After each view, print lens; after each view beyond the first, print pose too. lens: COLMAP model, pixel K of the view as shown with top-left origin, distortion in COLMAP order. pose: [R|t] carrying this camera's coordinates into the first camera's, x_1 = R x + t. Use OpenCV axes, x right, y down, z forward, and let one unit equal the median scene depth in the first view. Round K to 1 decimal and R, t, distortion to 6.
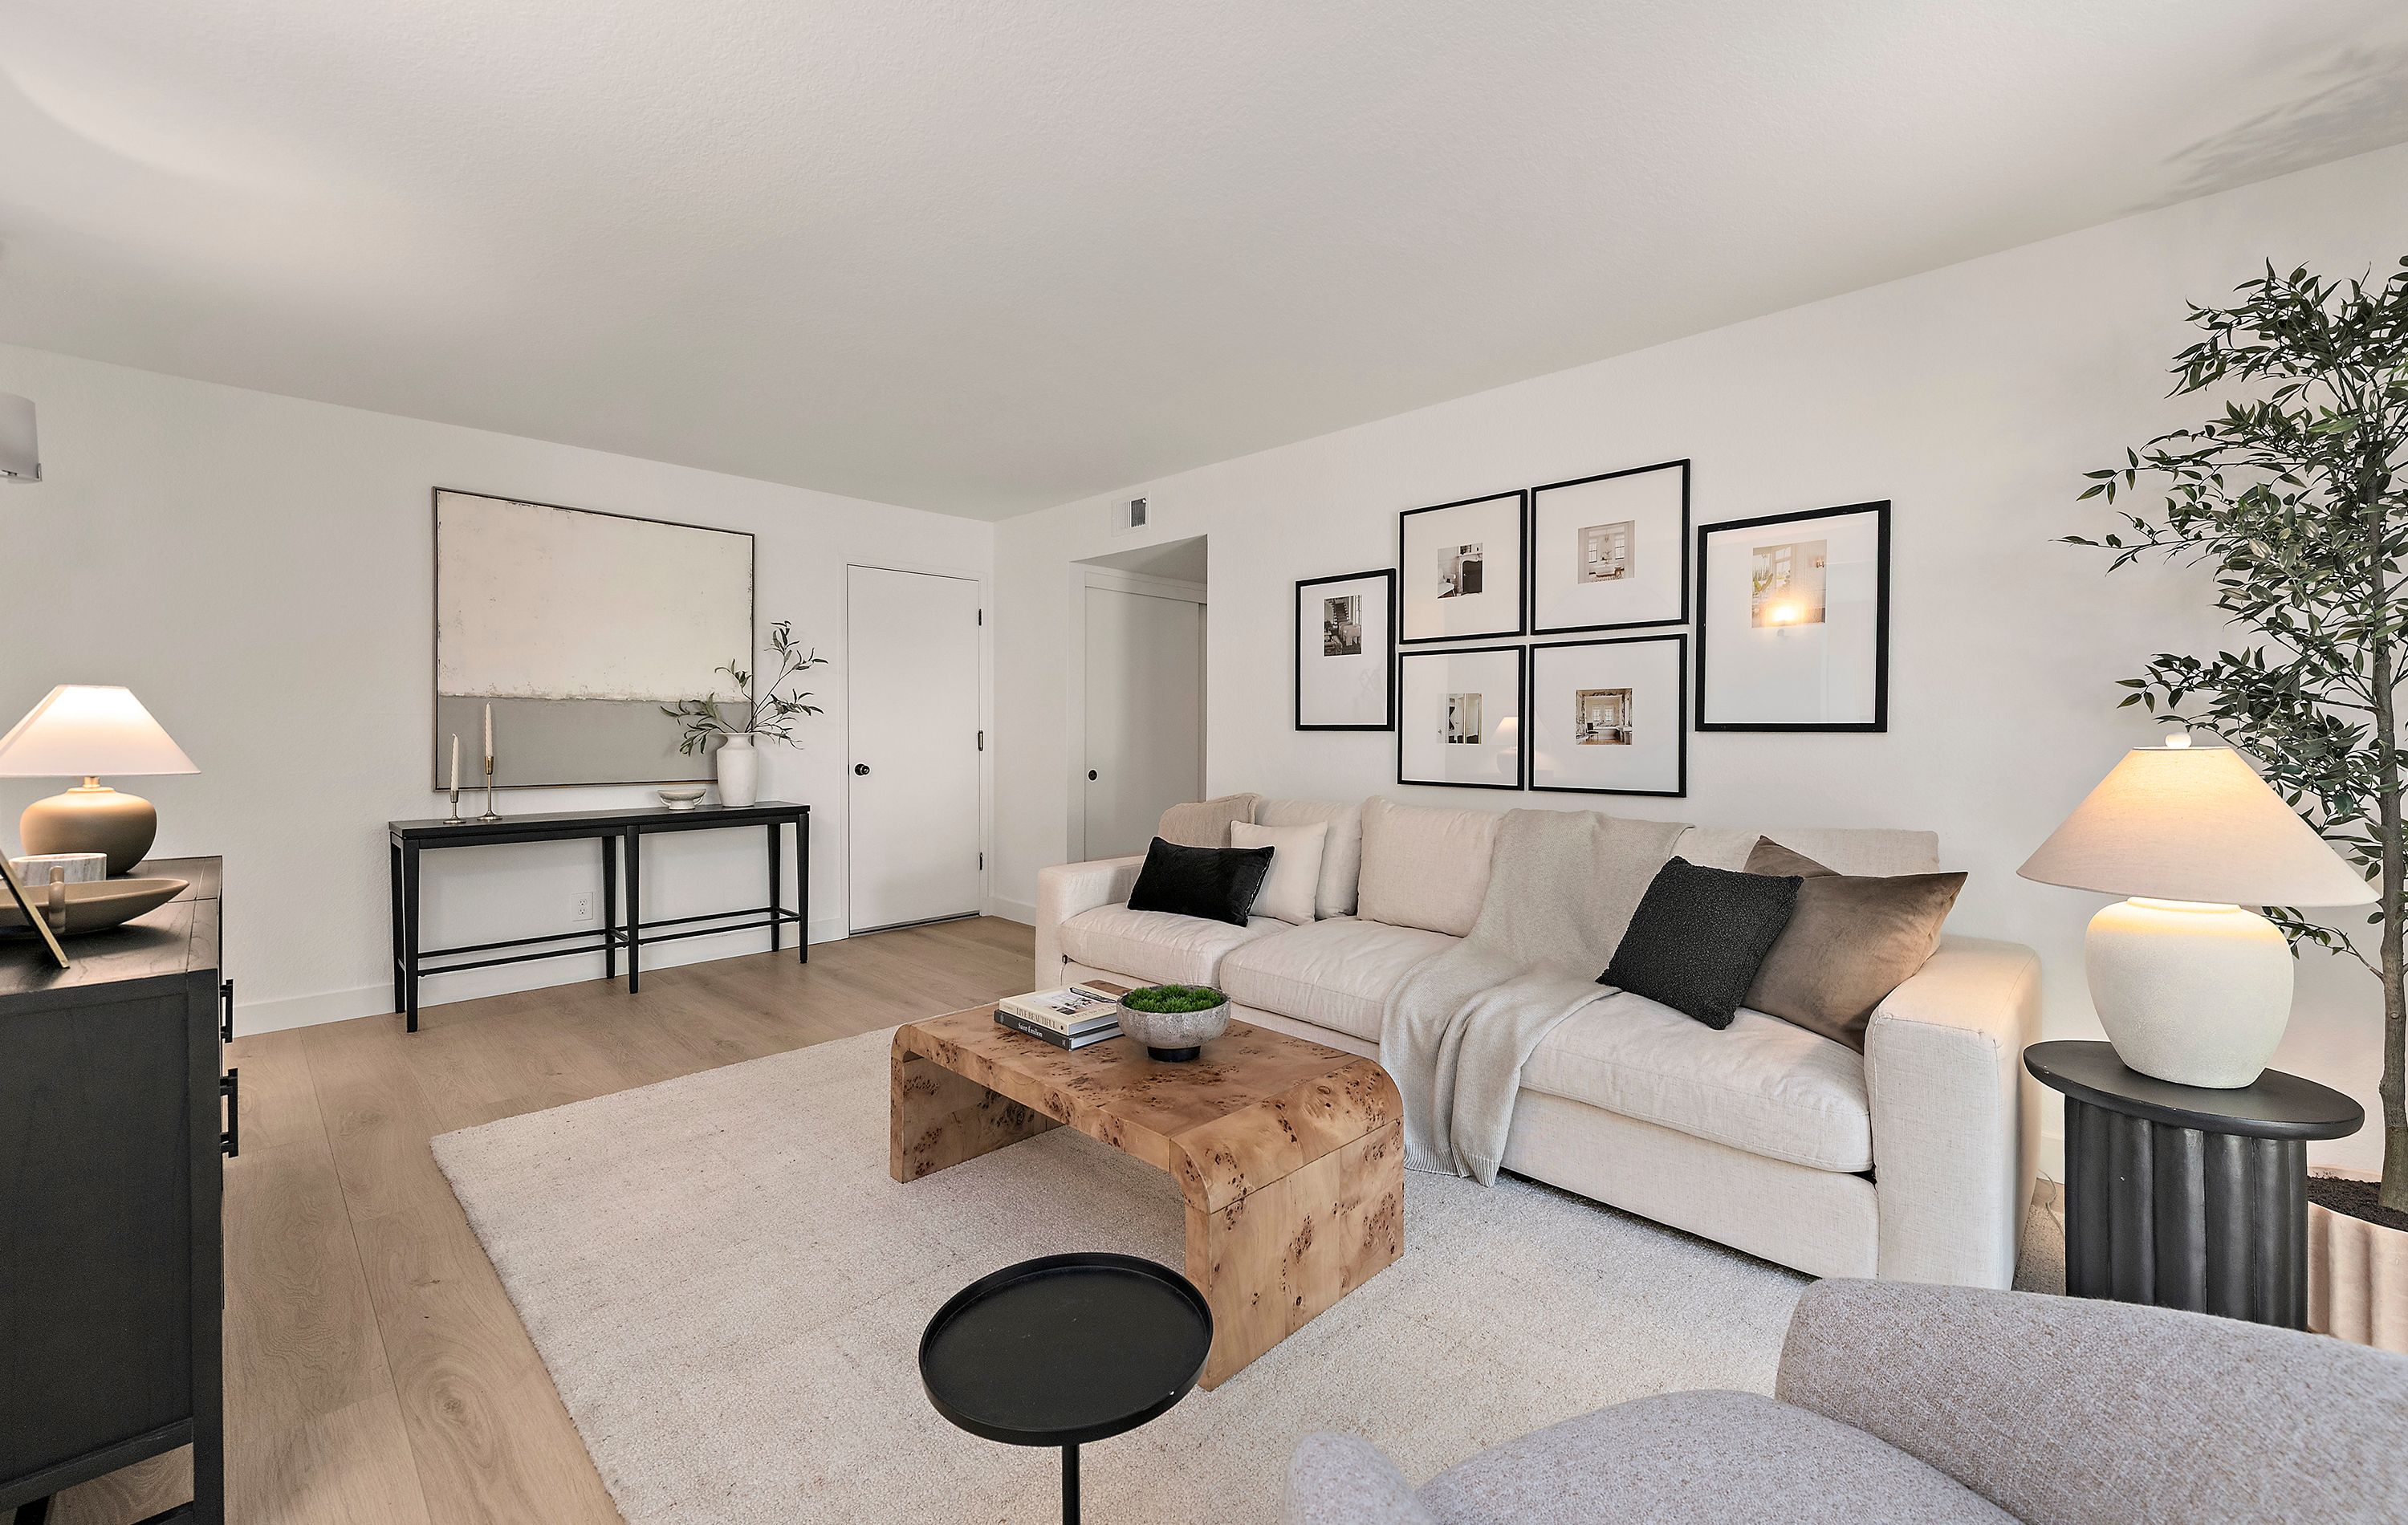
lens RADIAL K [[947.9, 0, 1212.3], [0, 947.9, 746.8], [0, 0, 1]] dist [-0.000095, 0.000037]
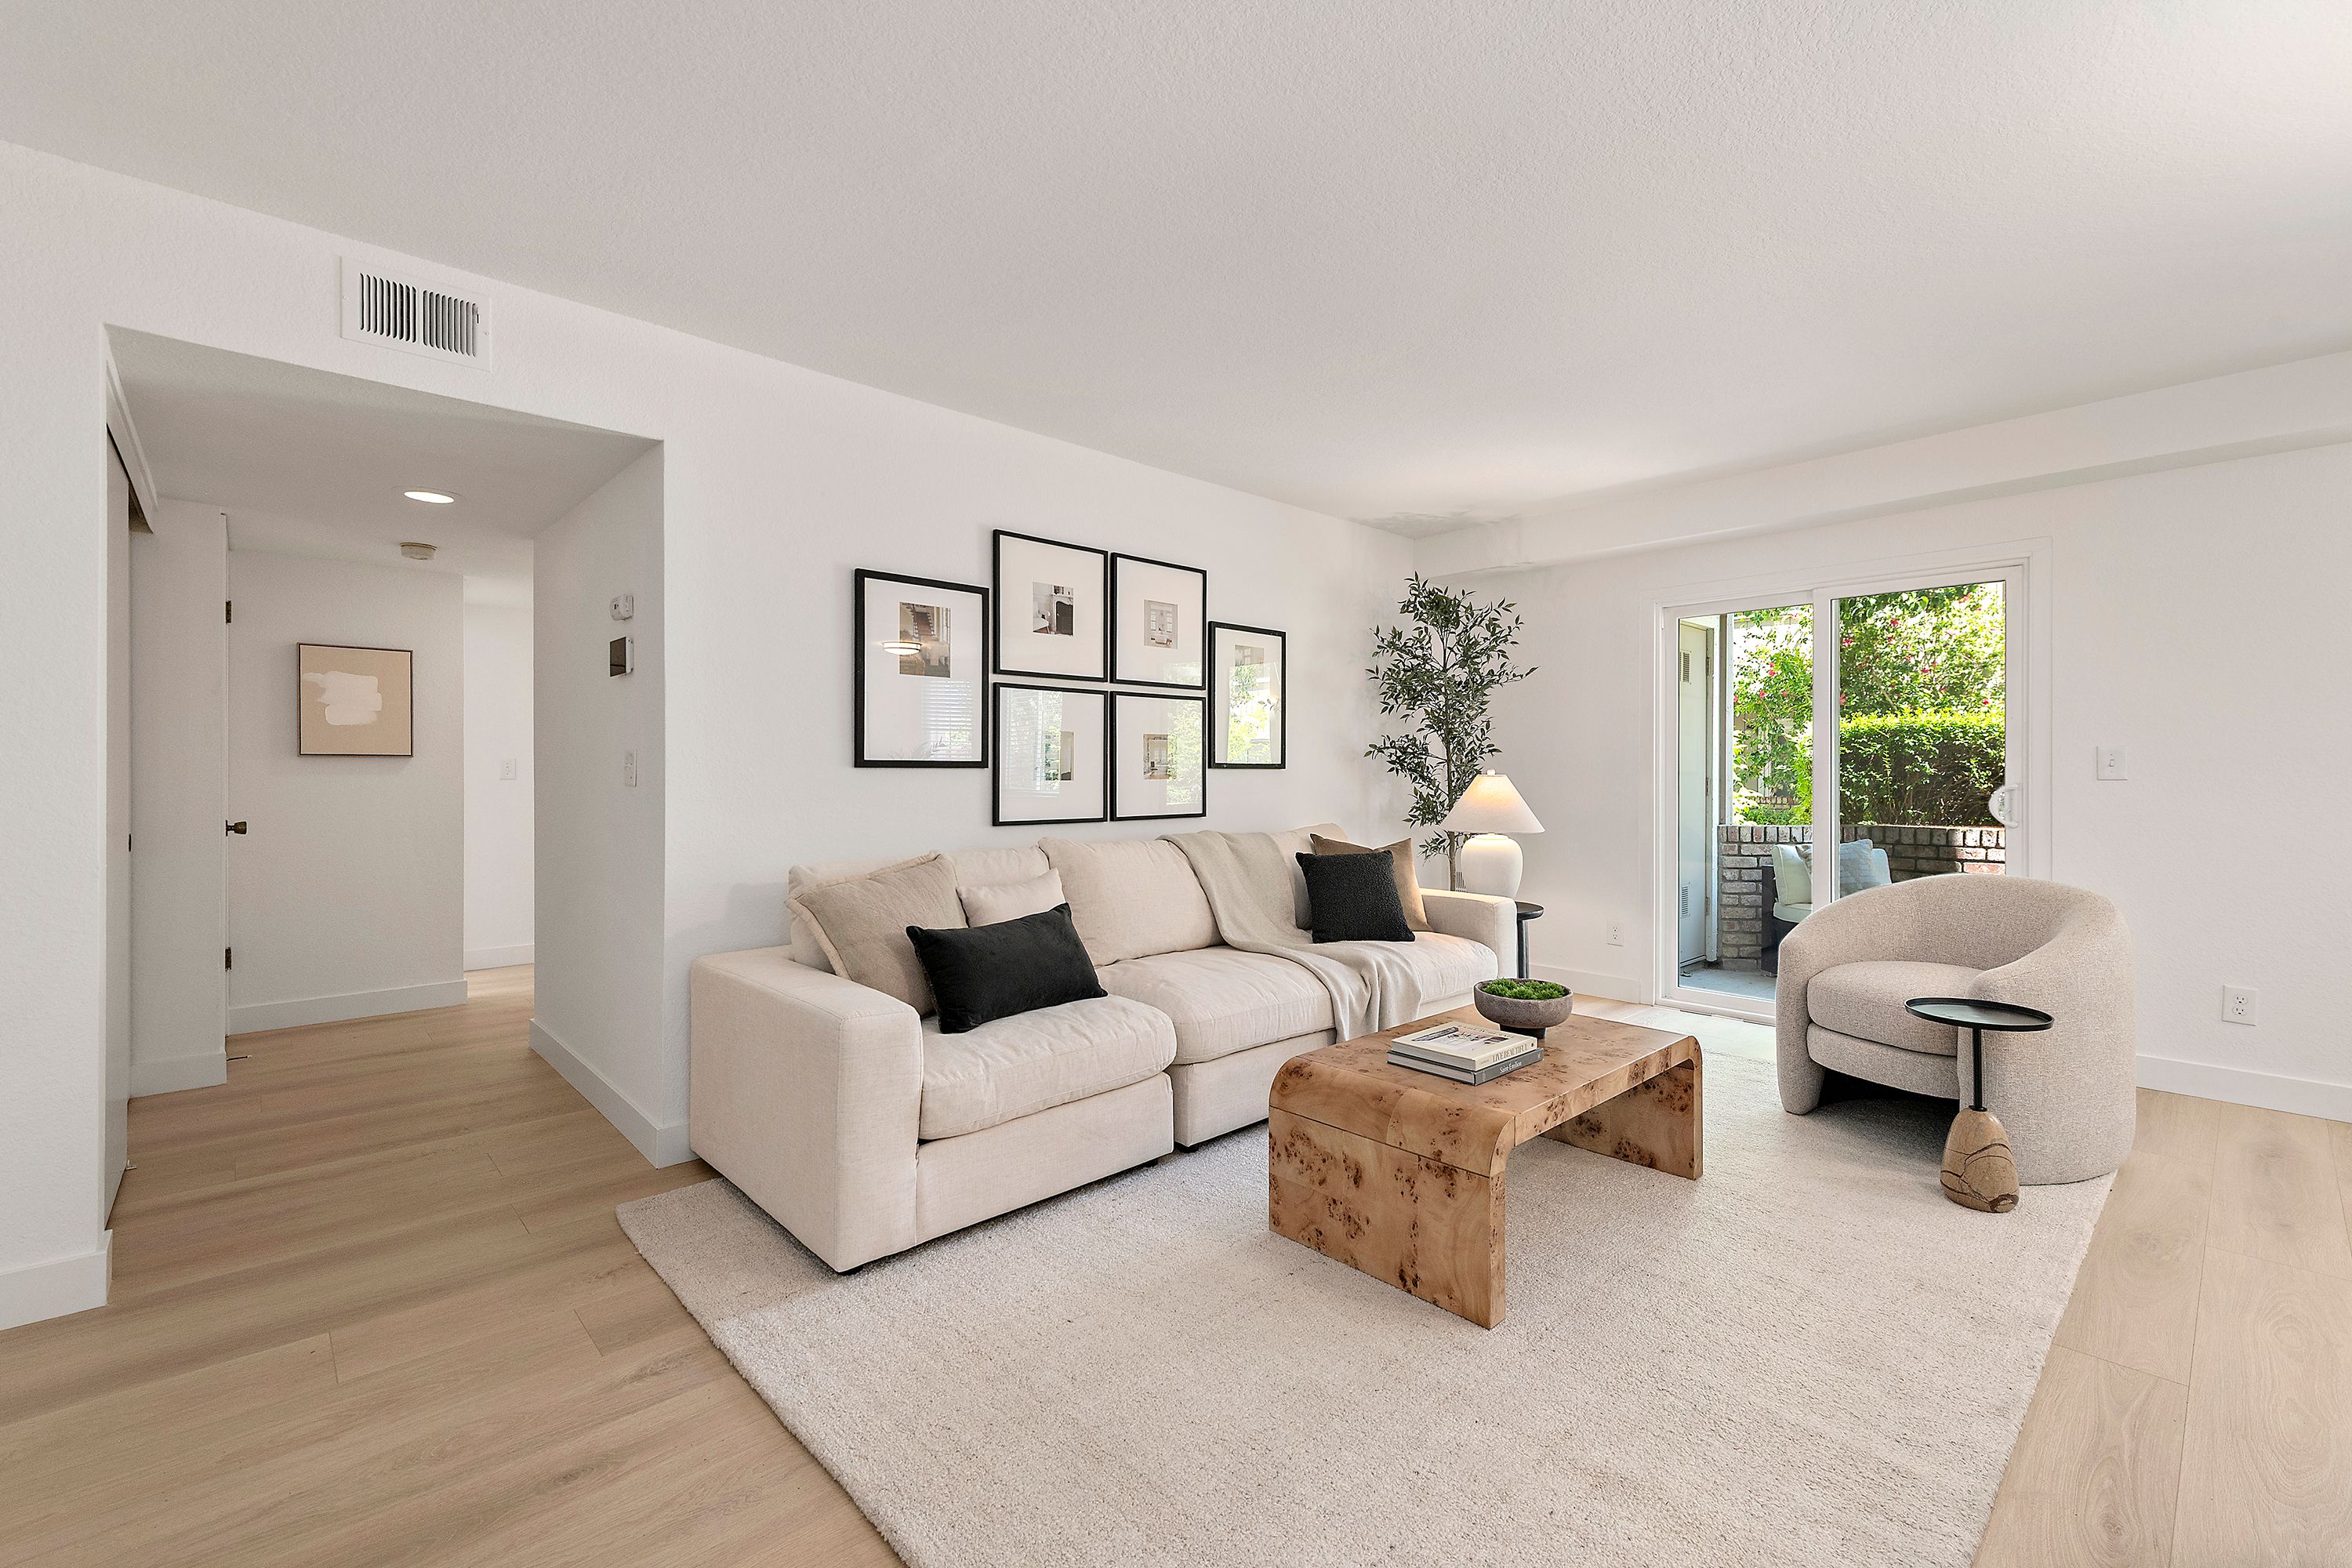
lens RADIAL K [[1013.2, 0, 1183.6], [0, 1013.2, 769.5], [0, 0, 1]] dist [0.016914, -0.000230]
pose [[0.044779, -0.002340, 0.998994, -0.820290], [0.012796, 0.999917, 0.001769, -0.015493], [-0.998915, 0.012704, 0.044805, 0.823904]]
